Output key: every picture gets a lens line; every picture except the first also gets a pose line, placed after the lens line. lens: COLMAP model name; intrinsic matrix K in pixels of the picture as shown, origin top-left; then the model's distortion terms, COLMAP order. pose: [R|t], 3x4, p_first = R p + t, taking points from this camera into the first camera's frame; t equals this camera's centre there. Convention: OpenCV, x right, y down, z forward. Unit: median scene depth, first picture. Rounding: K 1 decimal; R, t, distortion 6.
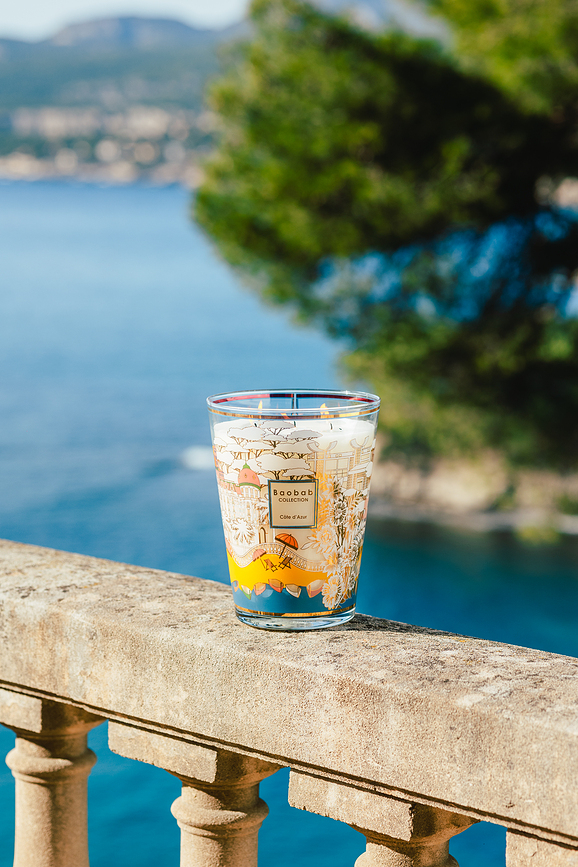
lens RADIAL K [[2394.2, 0, 308.2], [0, 2394.2, 415.0], [0, 0, 1]] dist [0.134759, 0.000000]
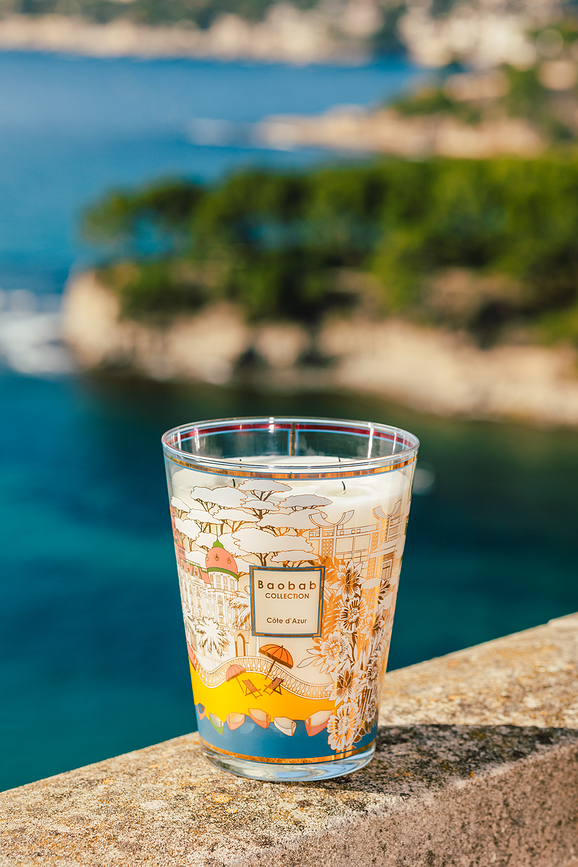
lens RADIAL K [[2394.2, 0, 285.4], [0, 2394.2, 435.0], [0, 0, 1]] dist [0.134759, 0.000000]
pose [[0.999795, 0.017011, -0.010936, -0.000125], [-0.016334, 0.998109, 0.059261, -0.048860], [0.011923, -0.059071, 0.998183, 0.328118]]
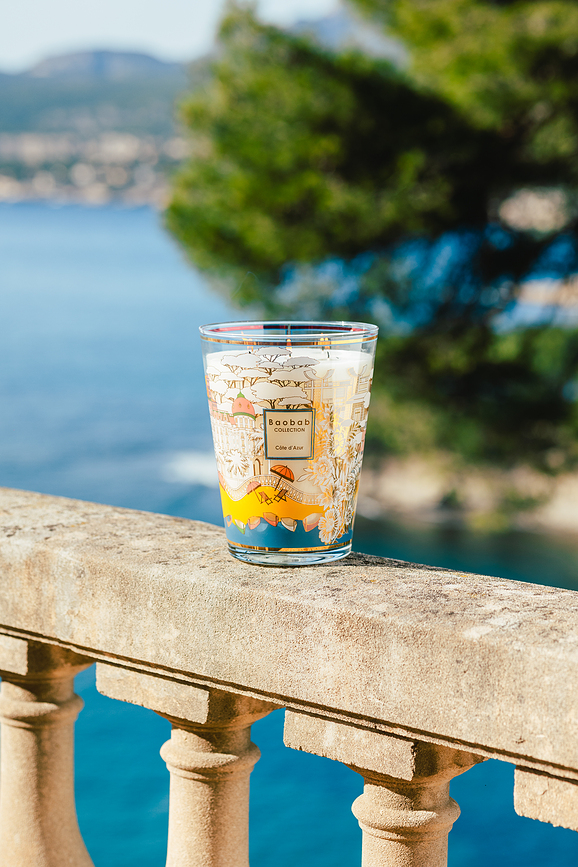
lens RADIAL K [[2206.2, 0, 291.7], [0, 2206.2, 428.2], [0, 0, 1]] dist [0.129811, 0.000000]
pose [[0.999931, 0.001783, 0.011570, -0.015441], [-0.001809, 0.999996, 0.002218, 0.032461], [-0.011566, -0.002239, 0.999931, 0.108709]]
